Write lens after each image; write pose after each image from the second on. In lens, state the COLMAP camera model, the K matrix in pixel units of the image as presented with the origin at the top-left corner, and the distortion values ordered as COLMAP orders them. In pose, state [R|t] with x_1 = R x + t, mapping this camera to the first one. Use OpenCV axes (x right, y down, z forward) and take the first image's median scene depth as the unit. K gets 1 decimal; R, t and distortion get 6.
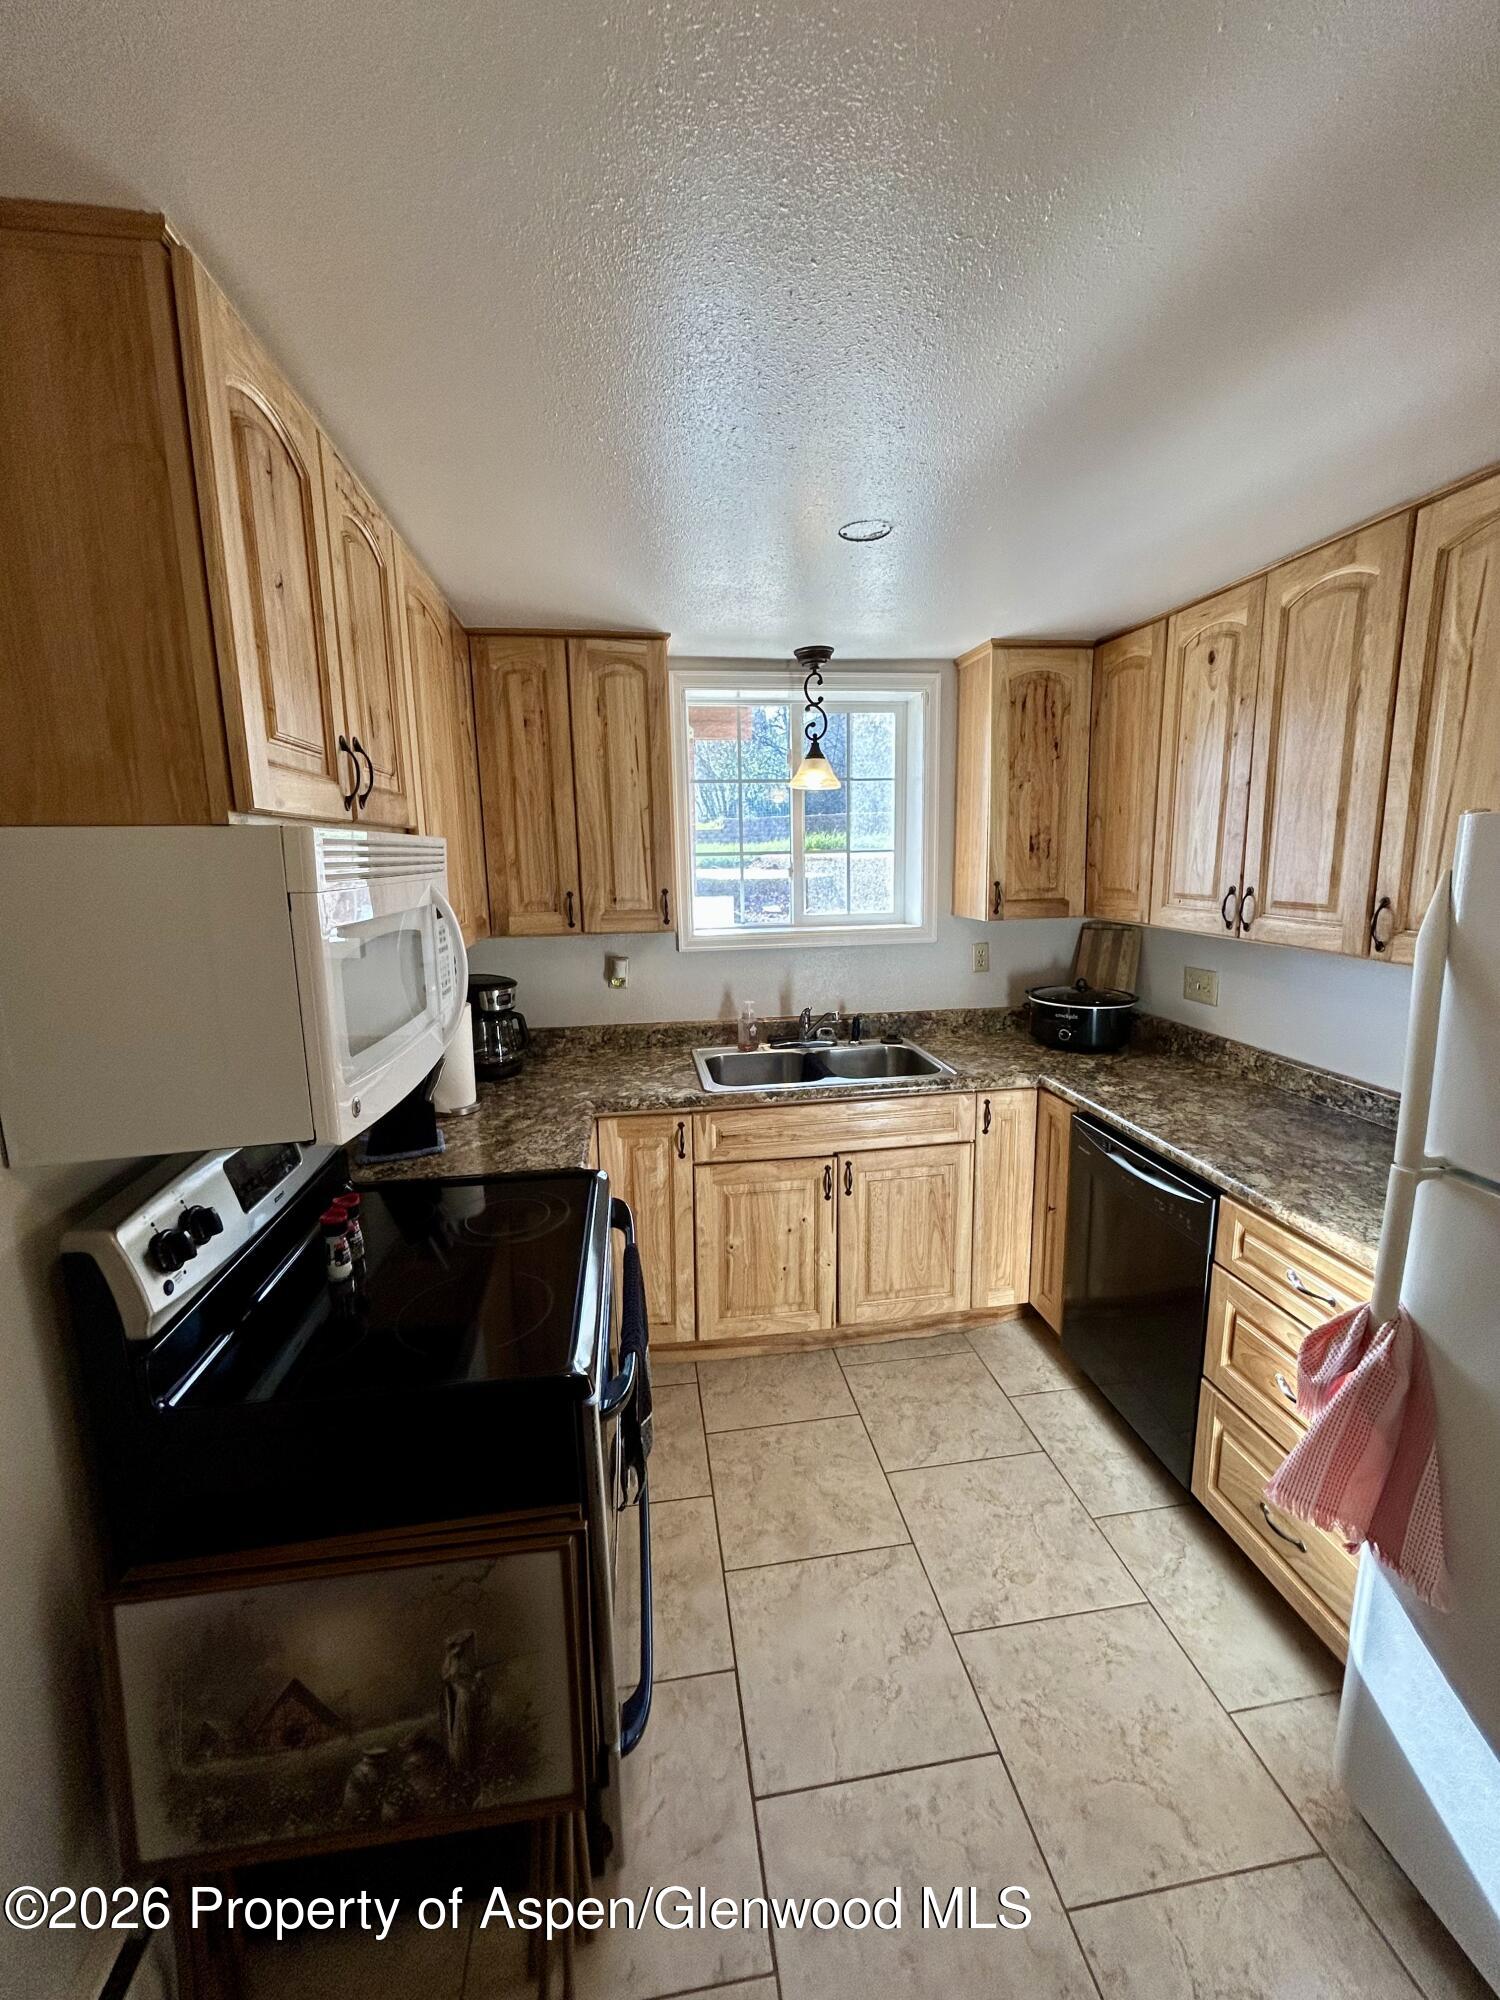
lens RADIAL K [[800.3, 0, 750.0], [0, 800.3, 1000.0], [0, 0, 1]] dist [-0.000930, -0.000839]
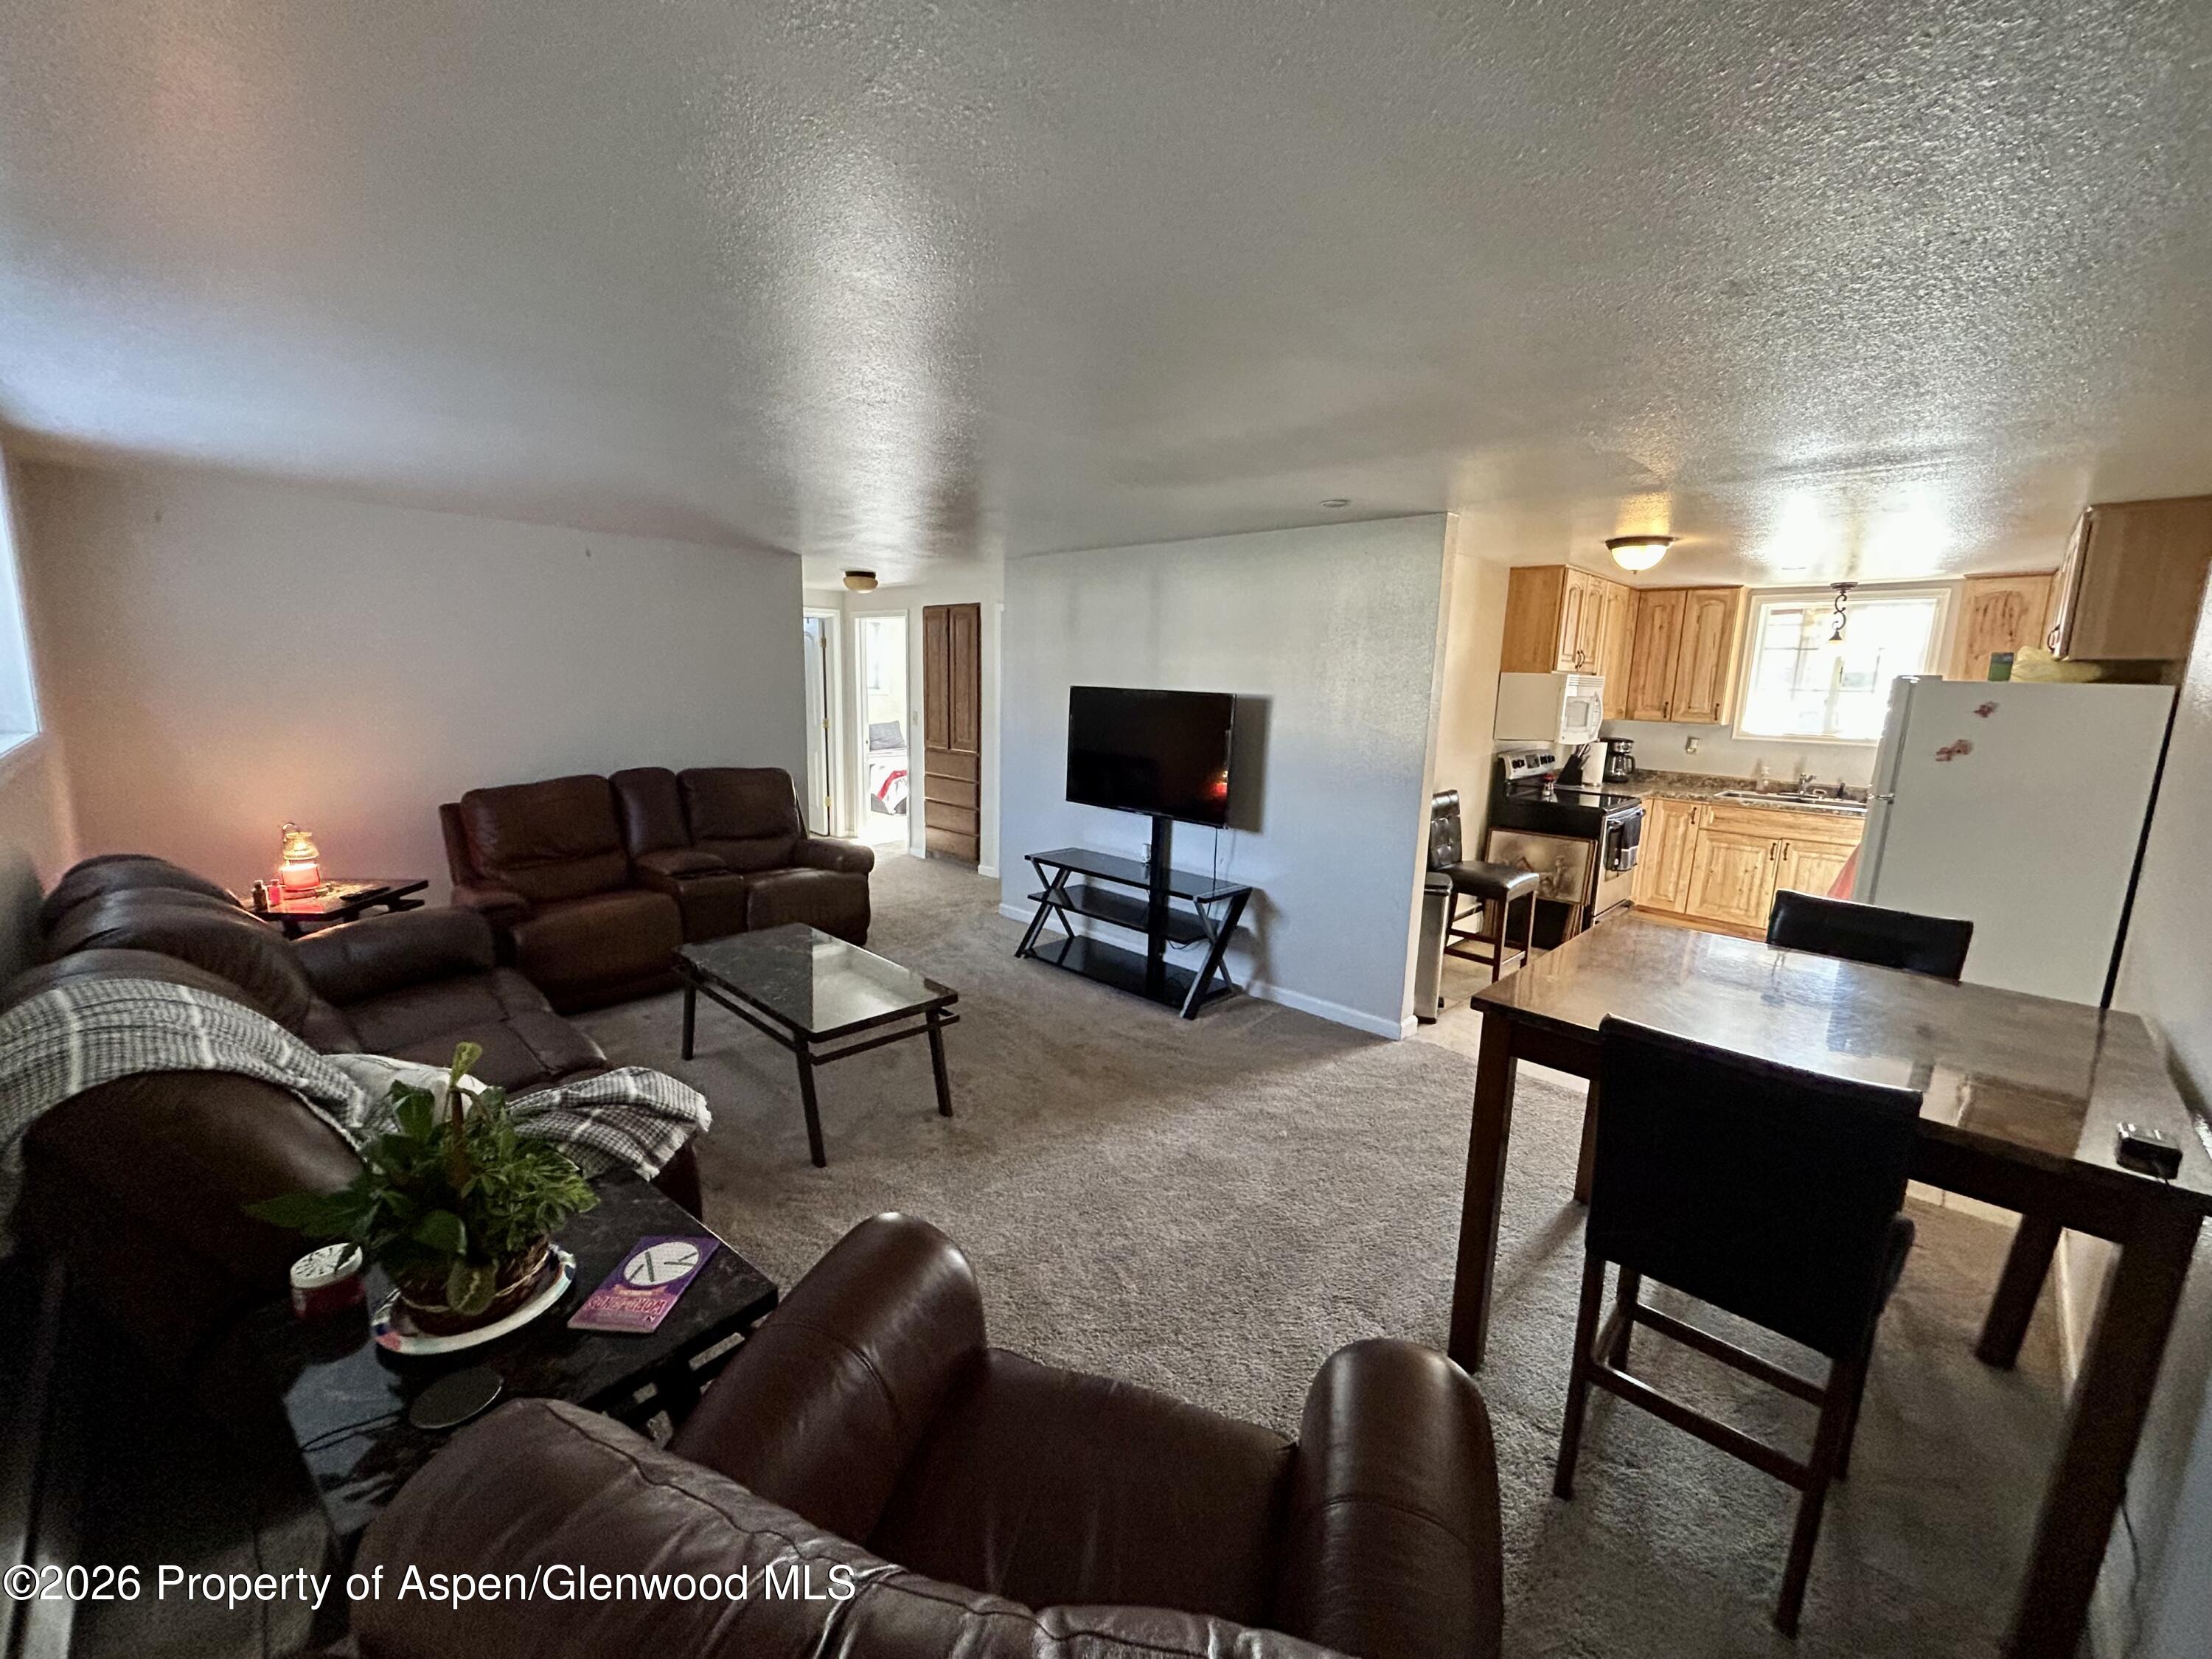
lens RADIAL K [[885.1, 0, 1106.0], [0, 885.1, 829.5], [0, 0, 1]] dist [-0.000930, -0.000839]
pose [[0.606606, 0.169168, -0.776795, 0.808413], [-0.182382, 0.980651, 0.071139, 0.325337], [0.773799, 0.098520, 0.625722, -1.728268]]
